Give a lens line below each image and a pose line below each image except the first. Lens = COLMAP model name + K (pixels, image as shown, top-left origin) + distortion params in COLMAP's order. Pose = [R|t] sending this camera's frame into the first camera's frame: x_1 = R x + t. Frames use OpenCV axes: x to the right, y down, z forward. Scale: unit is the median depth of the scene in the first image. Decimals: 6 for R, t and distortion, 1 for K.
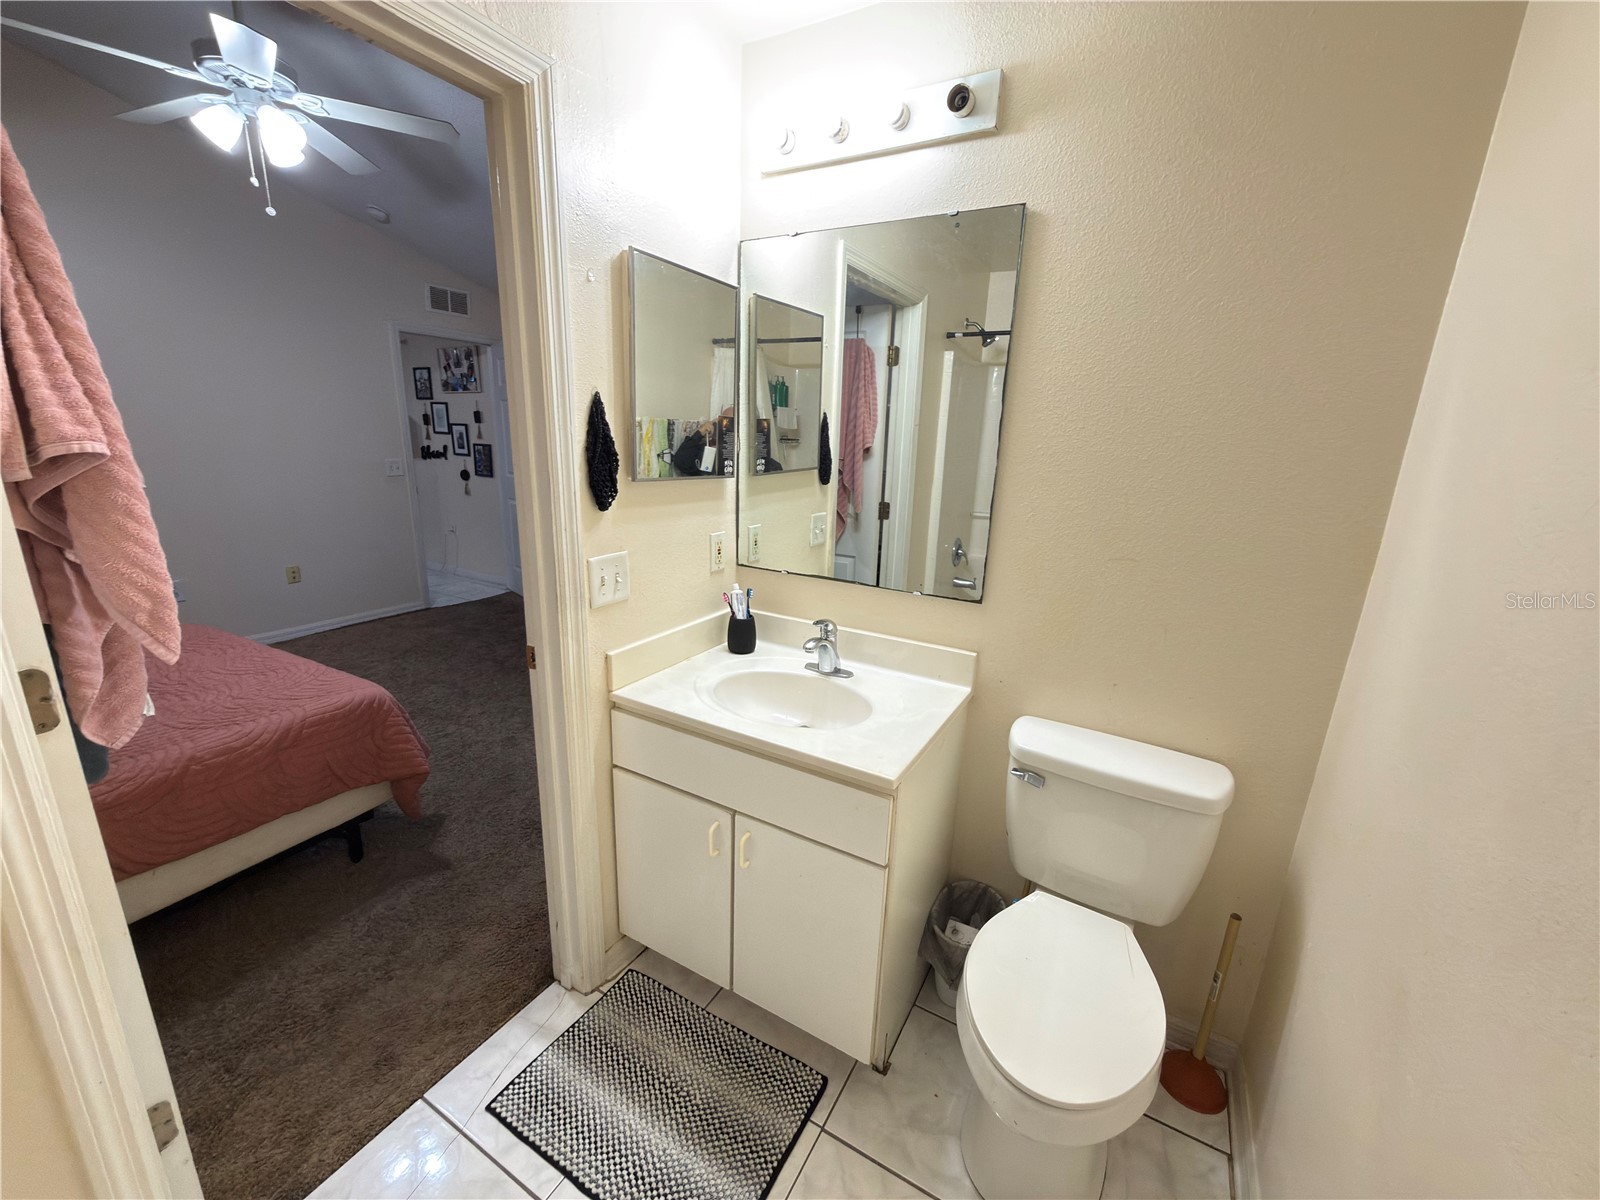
lens RADIAL K [[638.5, 0, 800.0], [0, 638.5, 600.0], [0, 0, 1]] dist [-0.004845, -0.000244]
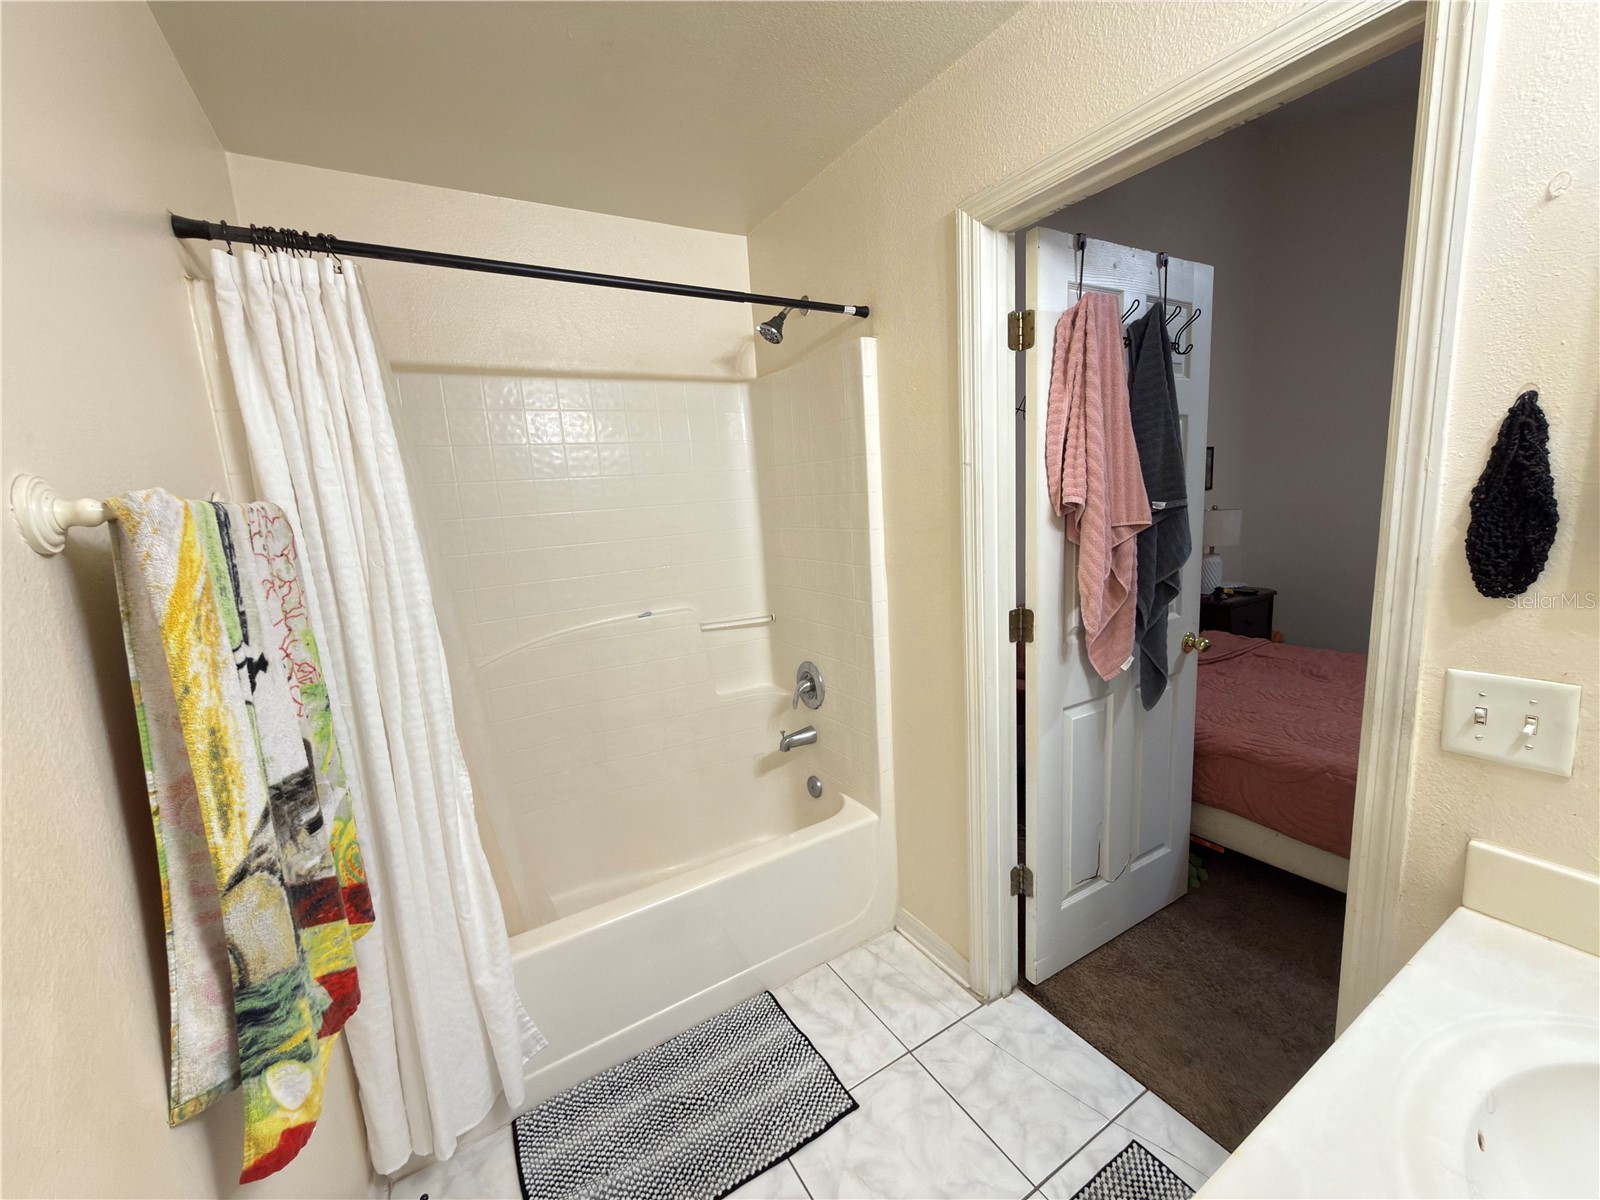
lens RADIAL K [[638.5, 0, 800.0], [0, 638.5, 600.0], [0, 0, 1]] dist [-0.004845, -0.000244]
pose [[-0.488888, 0.137386, -0.861460, 0.501455], [-0.177902, 0.951065, 0.252638, -0.173954], [0.854014, 0.276767, -0.440523, 0.730074]]
